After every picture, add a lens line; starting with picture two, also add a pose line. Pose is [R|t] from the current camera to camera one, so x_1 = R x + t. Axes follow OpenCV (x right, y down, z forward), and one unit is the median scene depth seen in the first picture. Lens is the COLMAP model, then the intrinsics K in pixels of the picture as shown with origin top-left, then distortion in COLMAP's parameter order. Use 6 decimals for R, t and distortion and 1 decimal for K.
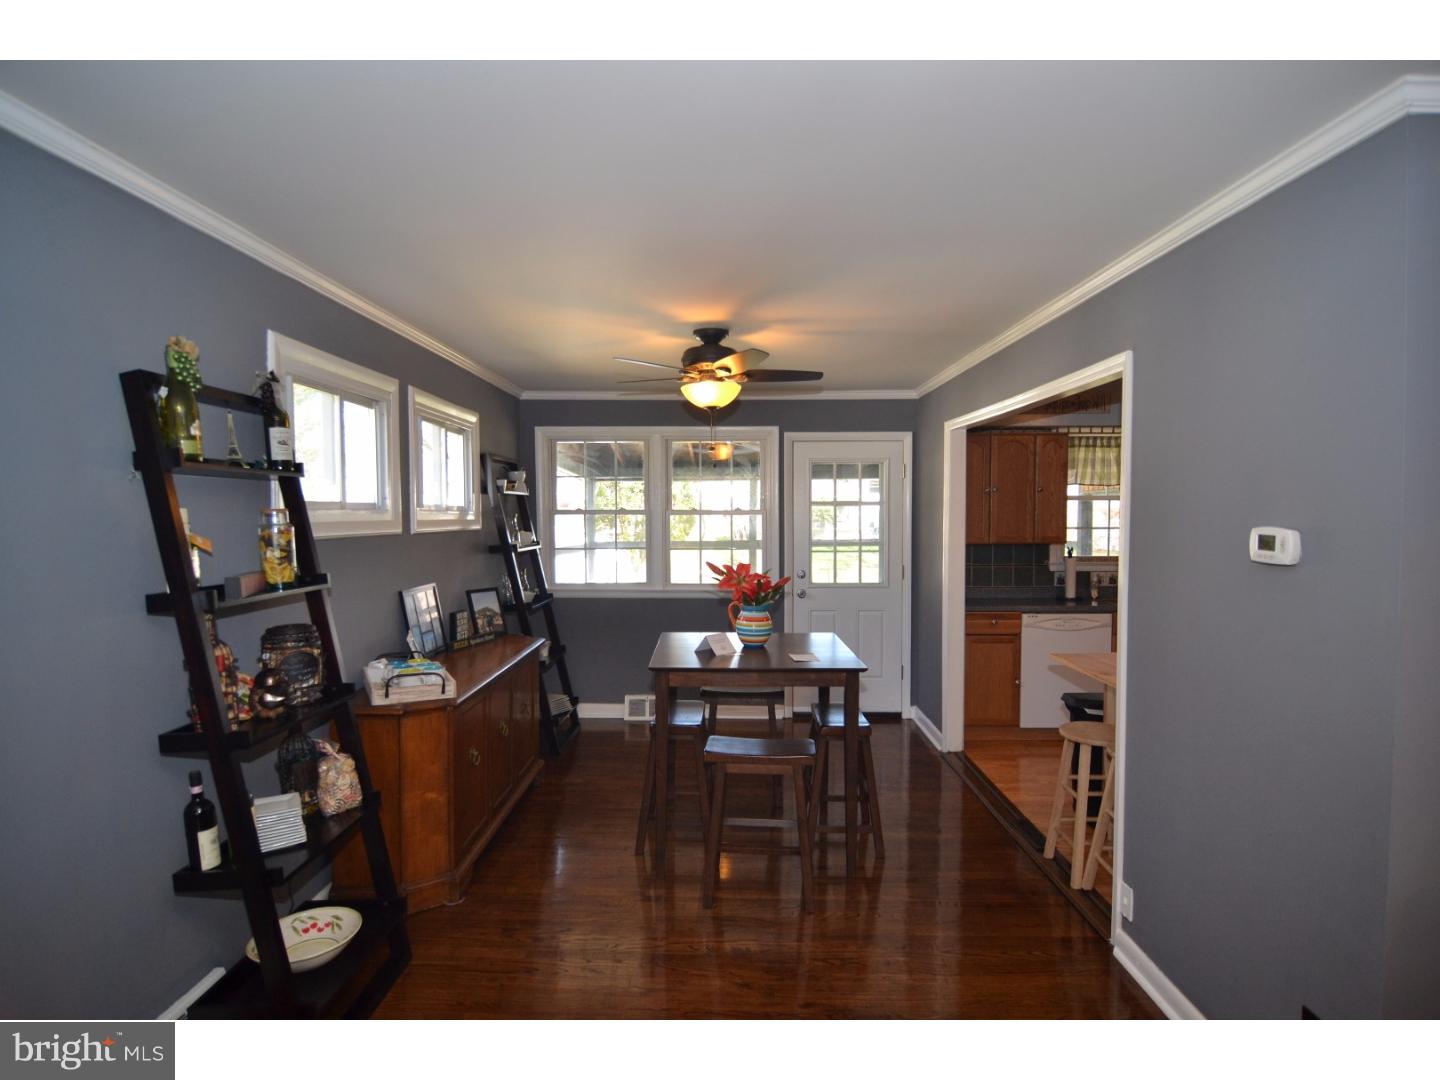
lens RADIAL K [[792.2, 0, 719.0], [0, 792.2, 543.5], [0, 0, 1]] dist [-0.015746, -0.000172]
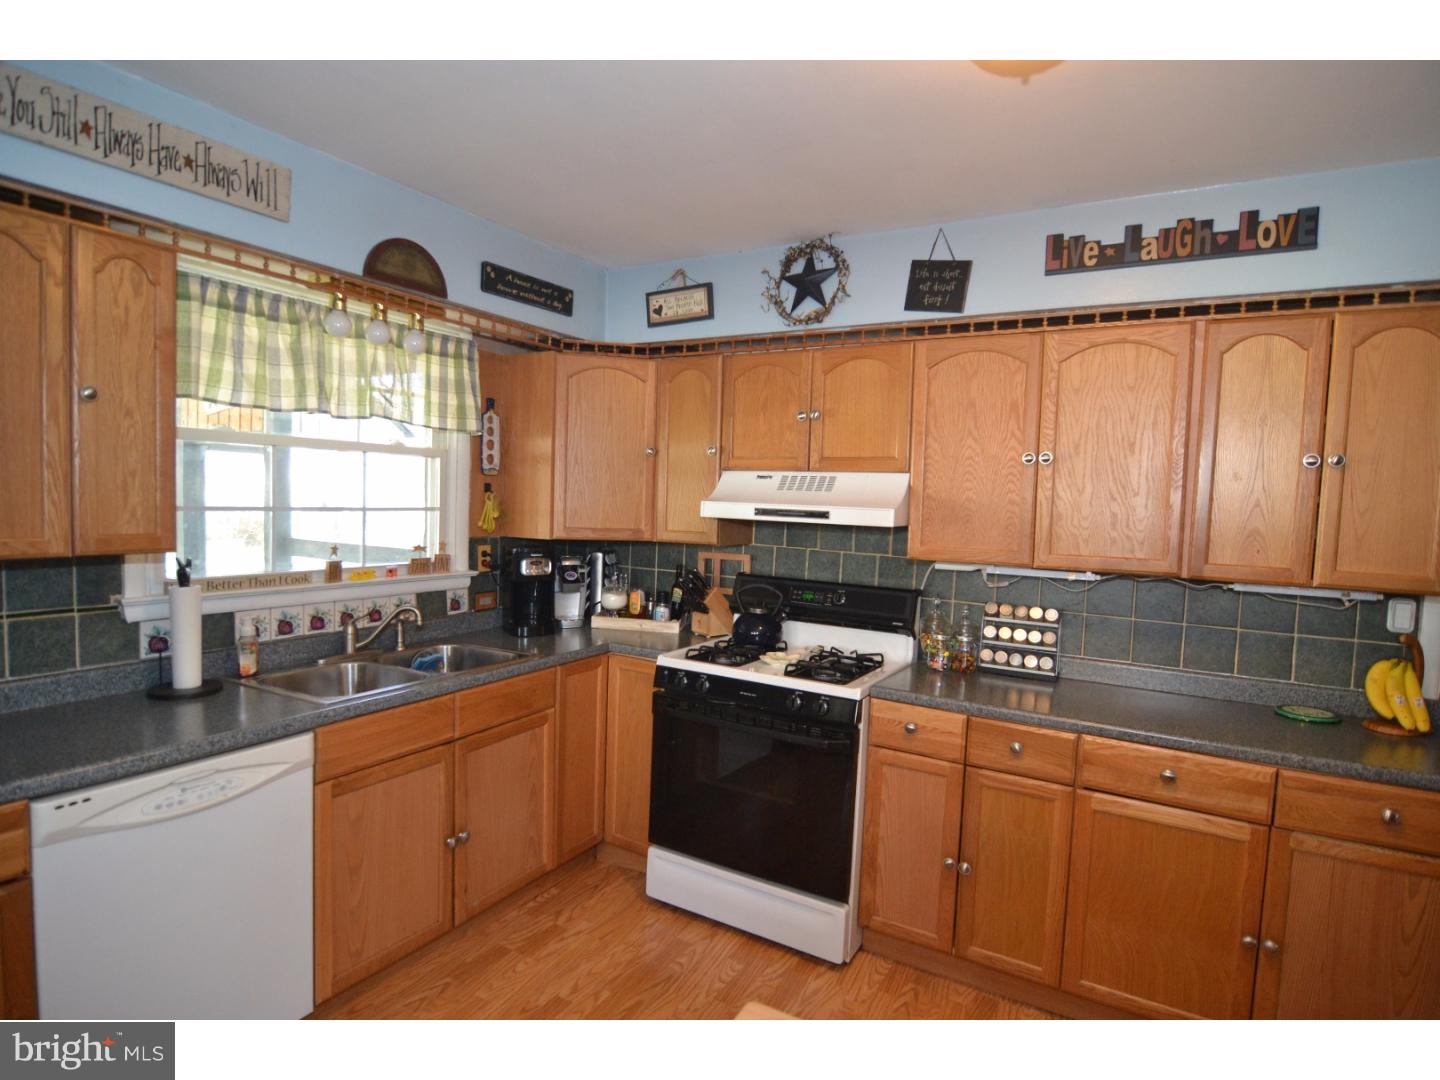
lens RADIAL K [[792.2, 0, 719.5], [0, 792.2, 546.0], [0, 0, 1]] dist [-0.015746, -0.000172]
pose [[0.485642, -0.032719, 0.873545, 0.234767], [0.007718, 0.999421, 0.033143, -0.011814], [-0.874124, -0.009354, 0.485614, 0.581528]]
